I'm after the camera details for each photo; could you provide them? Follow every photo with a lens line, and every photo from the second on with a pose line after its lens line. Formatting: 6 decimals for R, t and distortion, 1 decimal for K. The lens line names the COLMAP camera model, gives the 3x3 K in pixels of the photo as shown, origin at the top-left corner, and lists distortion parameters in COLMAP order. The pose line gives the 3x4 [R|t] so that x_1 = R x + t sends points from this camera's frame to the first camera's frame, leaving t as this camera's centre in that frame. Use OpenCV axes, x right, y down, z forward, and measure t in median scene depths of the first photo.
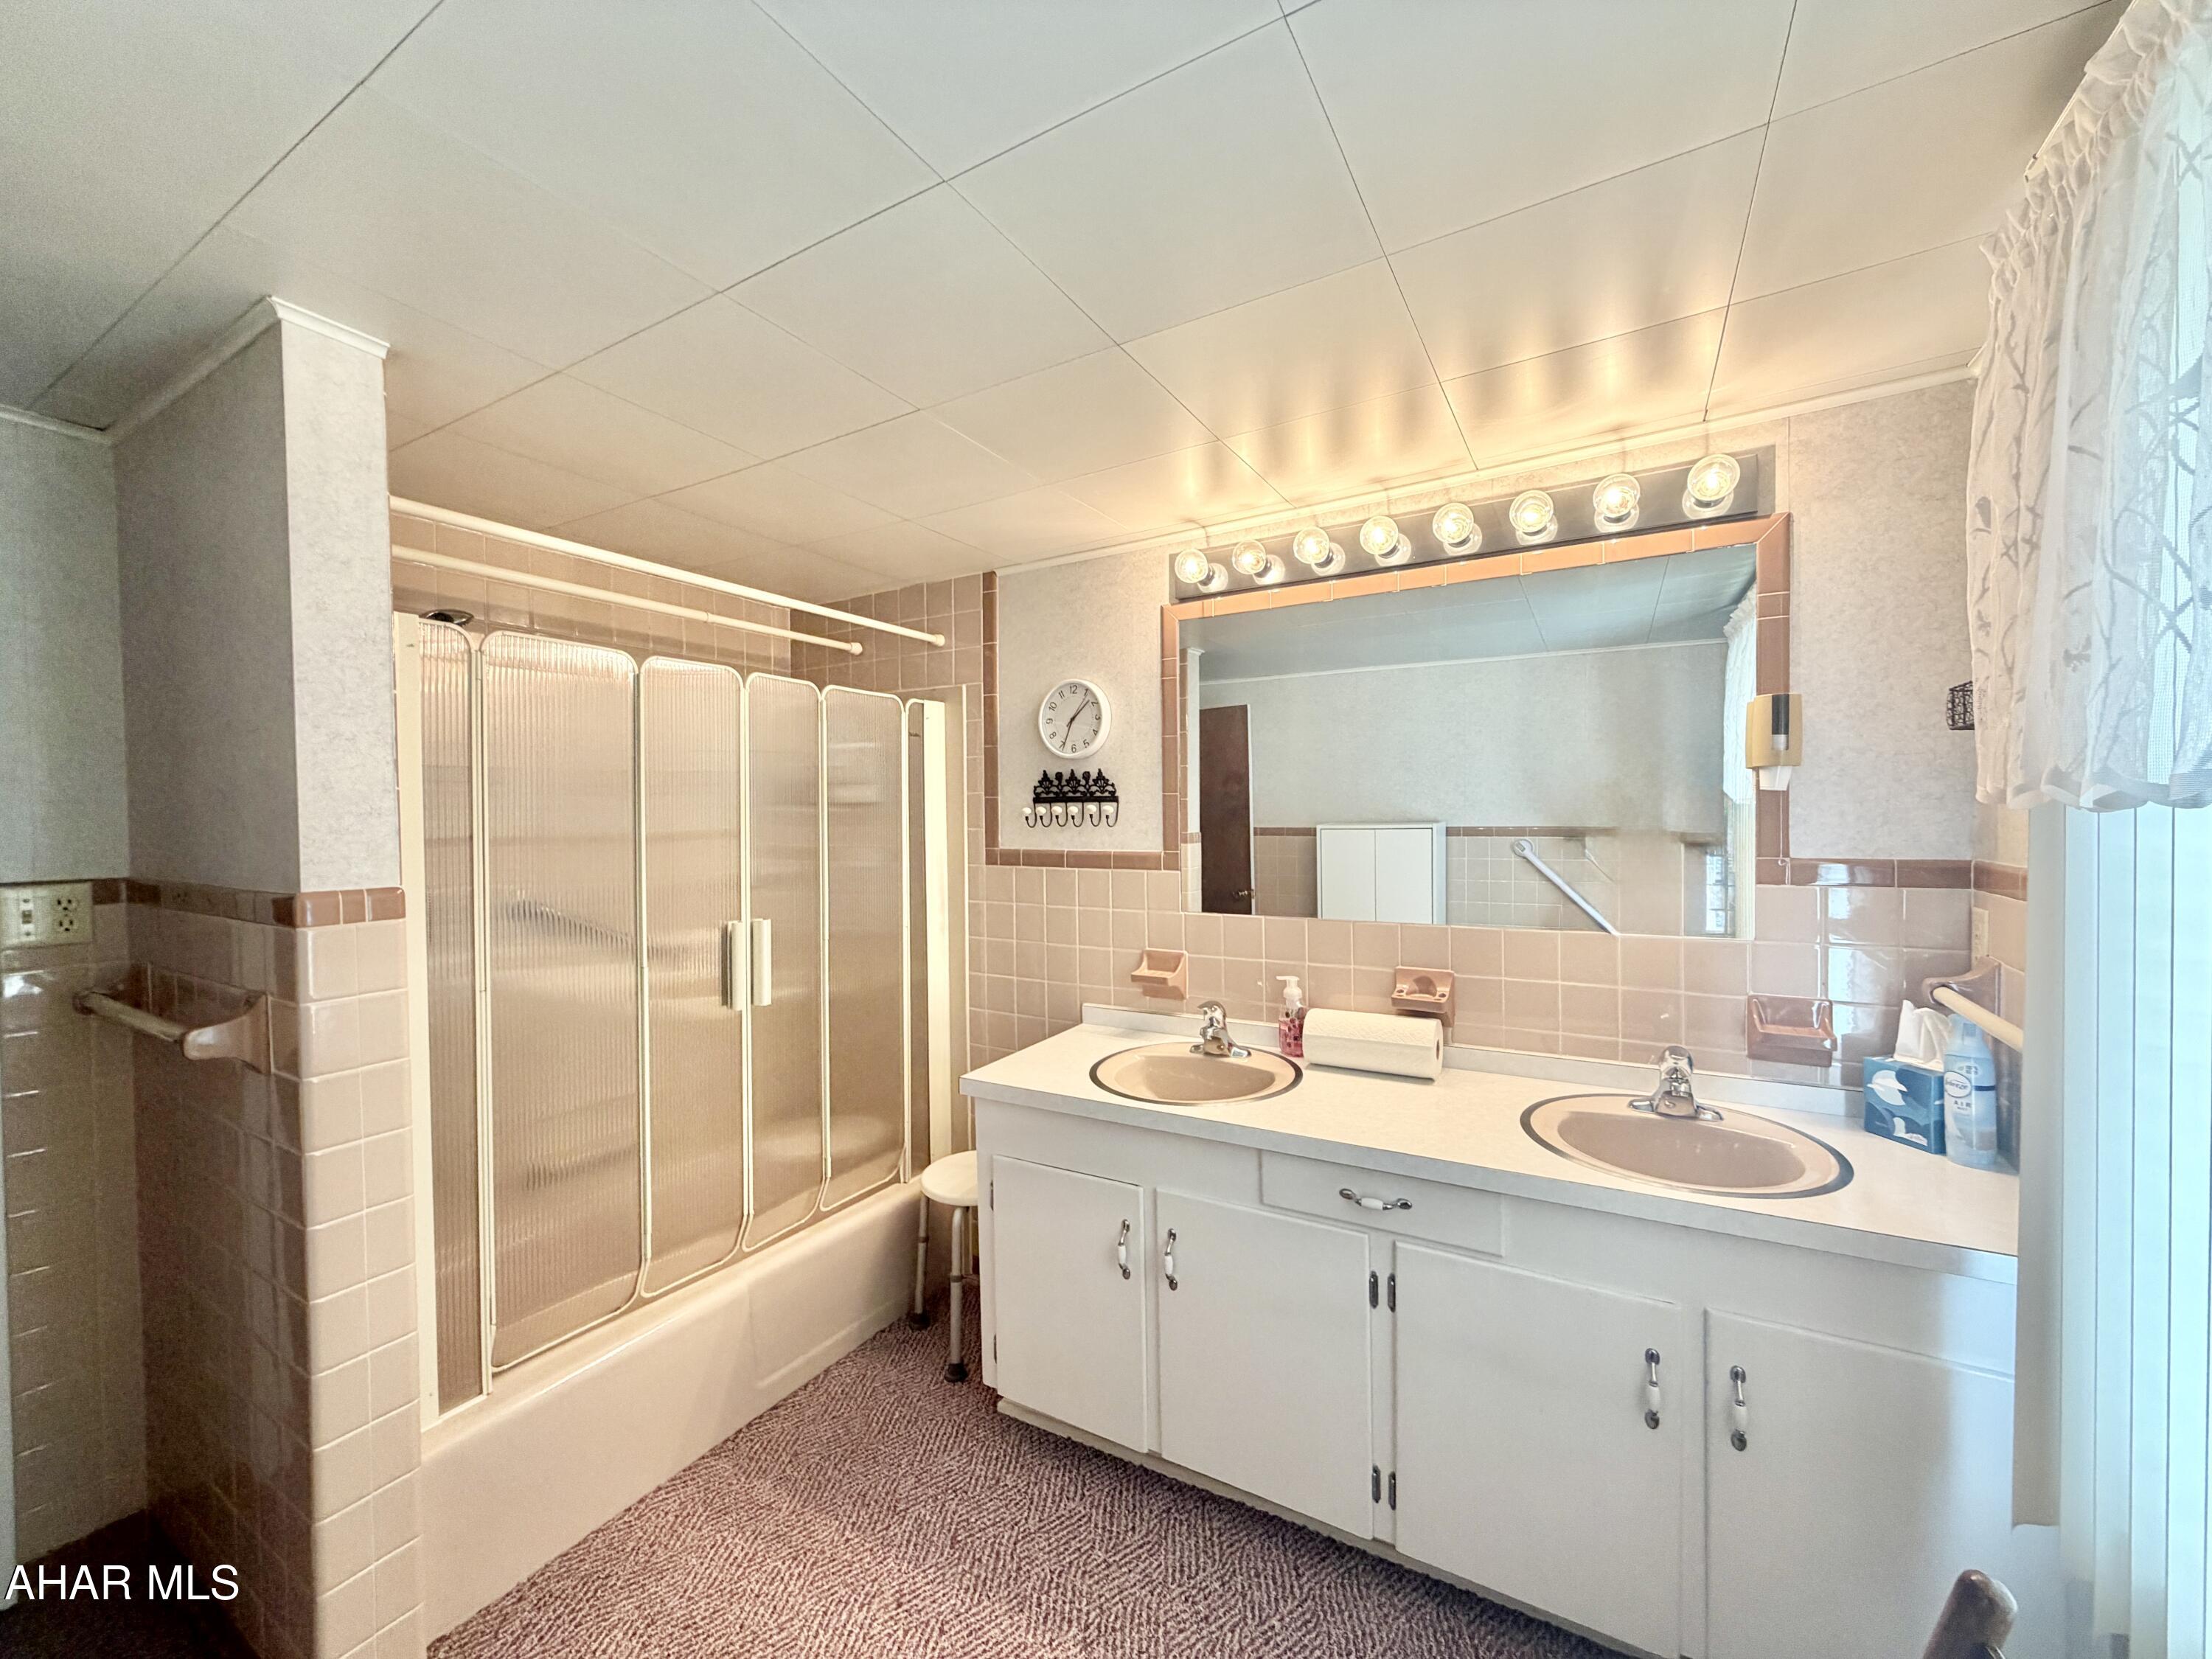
lens RADIAL K [[884.0, 0, 1098.5], [0, 884.0, 823.2], [0, 0, 1]] dist [-0.000350, -0.000213]
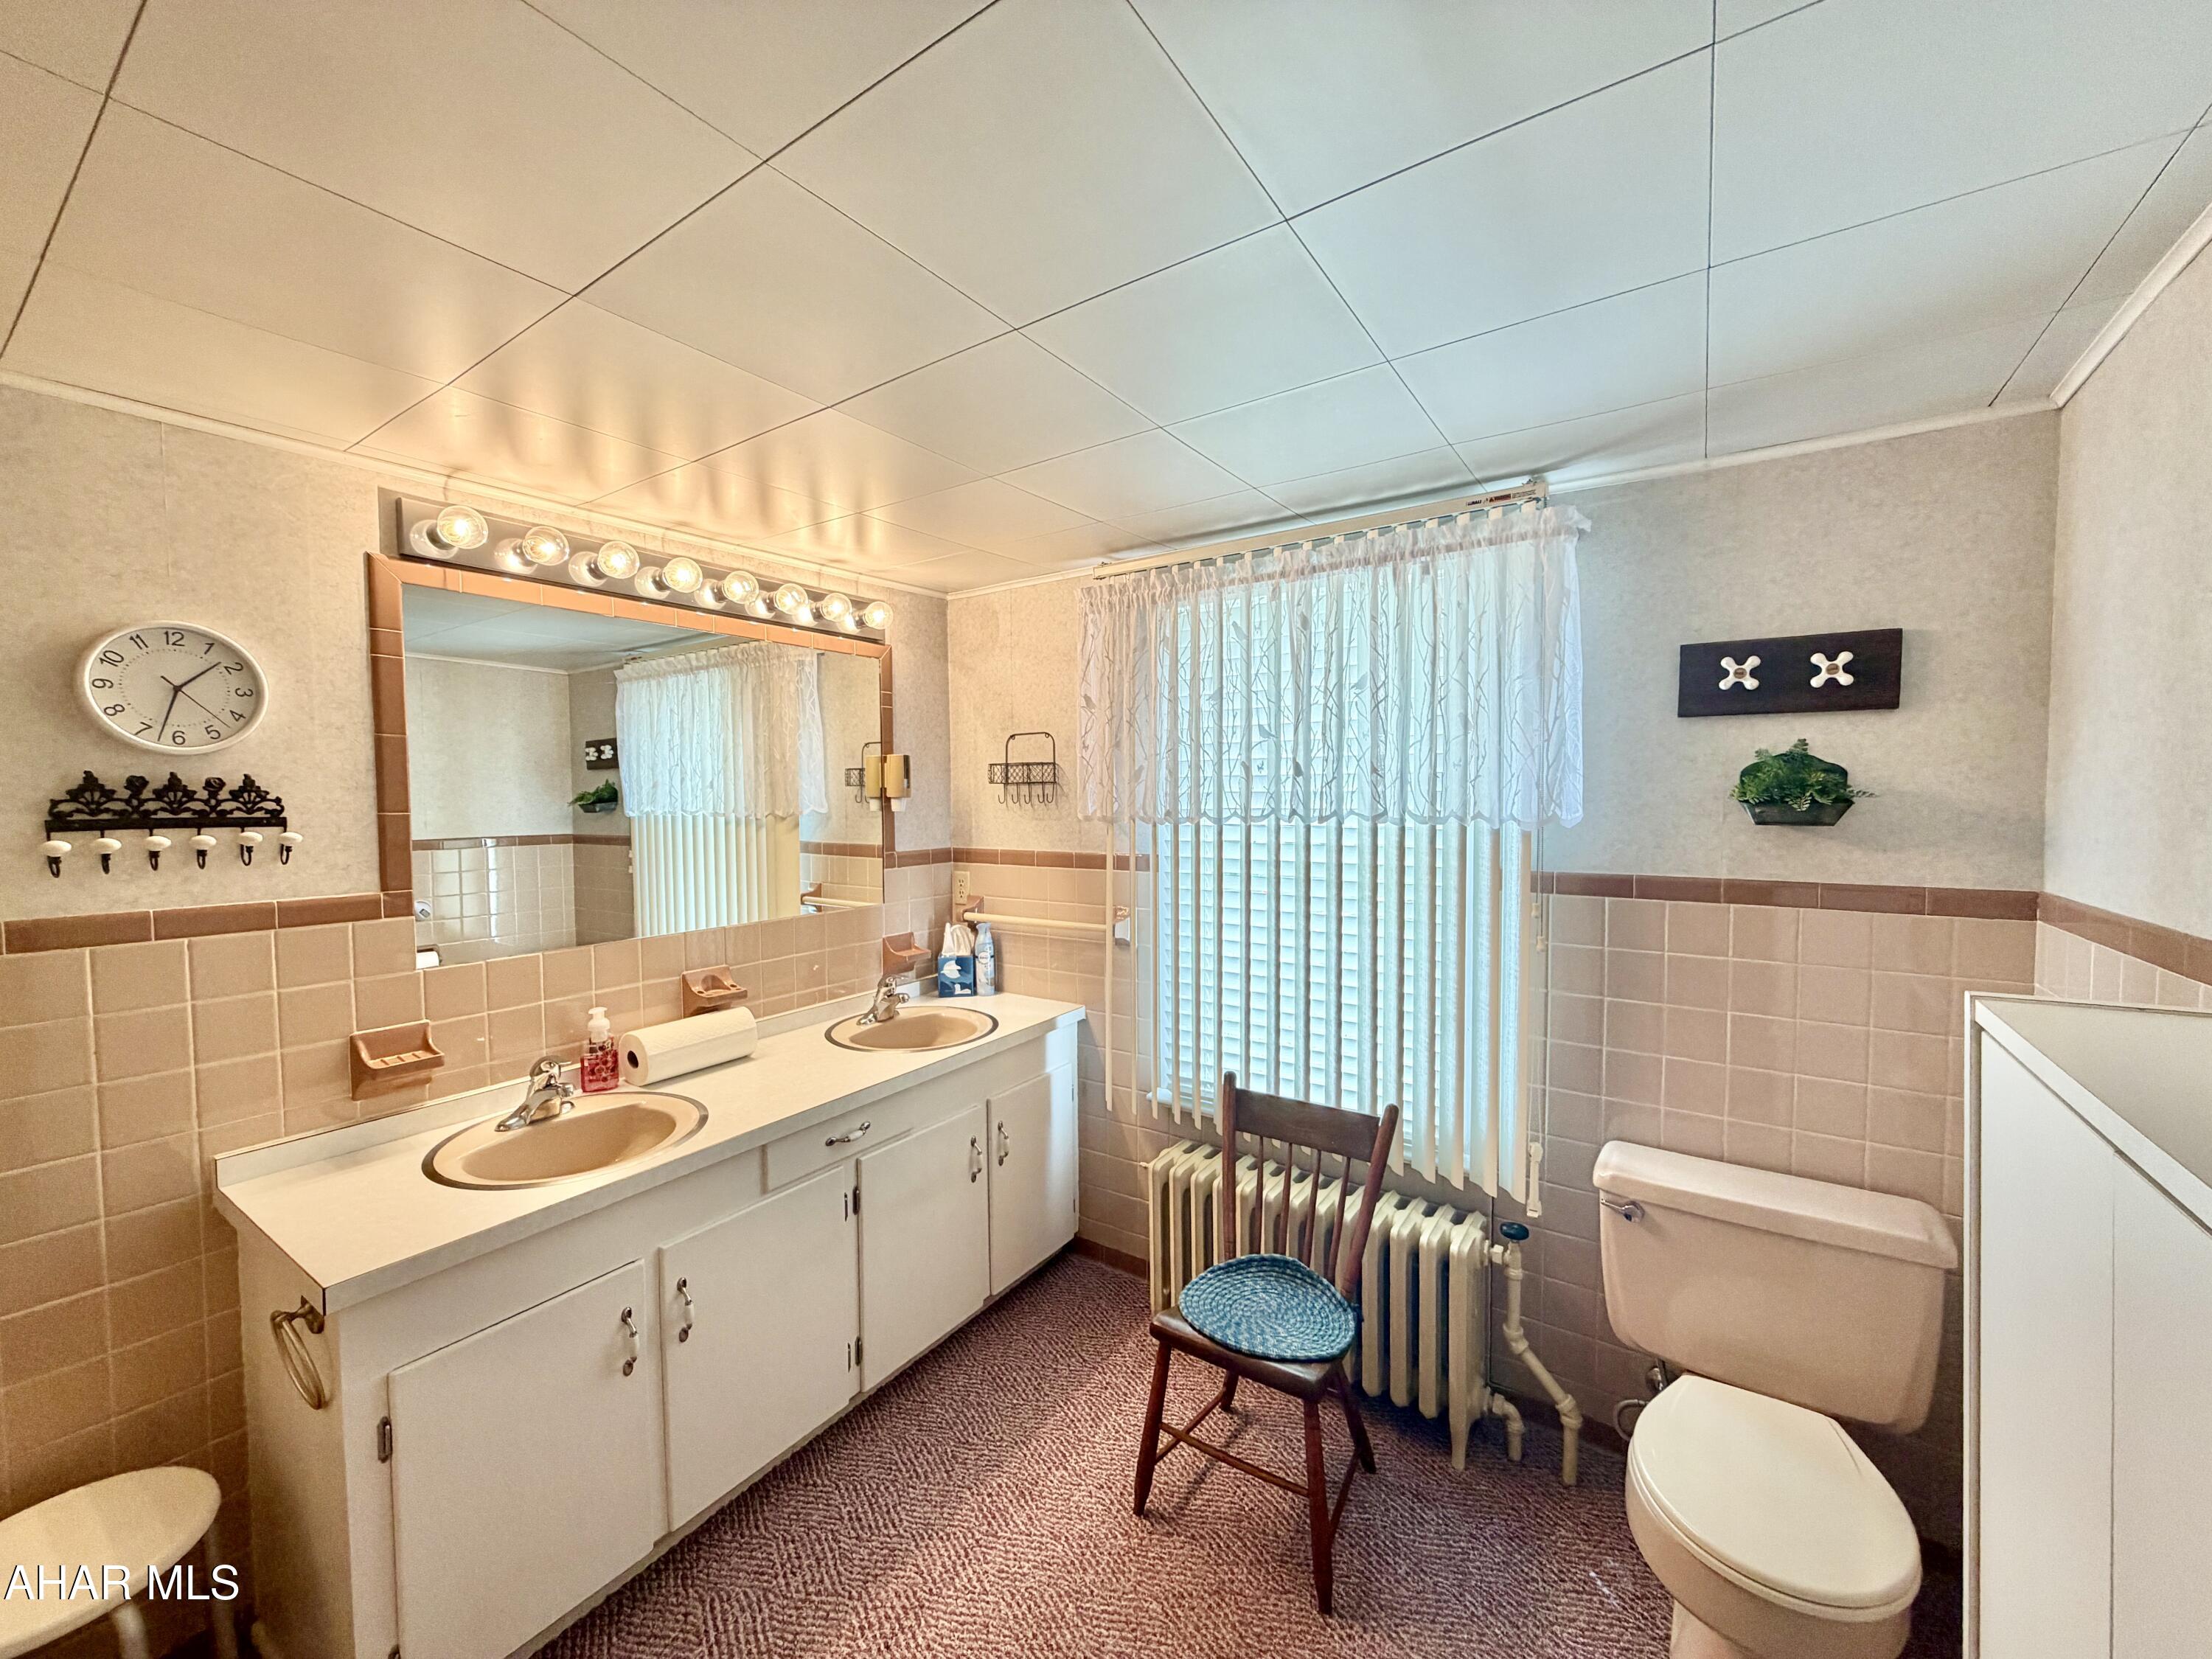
lens RADIAL K [[884.0, 0, 1097.8], [0, 884.0, 834.9], [0, 0, 1]] dist [-0.000350, -0.000213]
pose [[0.062317, -0.026510, 0.997704, -0.596481], [0.030607, 0.999228, 0.024639, -0.015159], [-0.997587, 0.029001, 0.063080, 0.353712]]
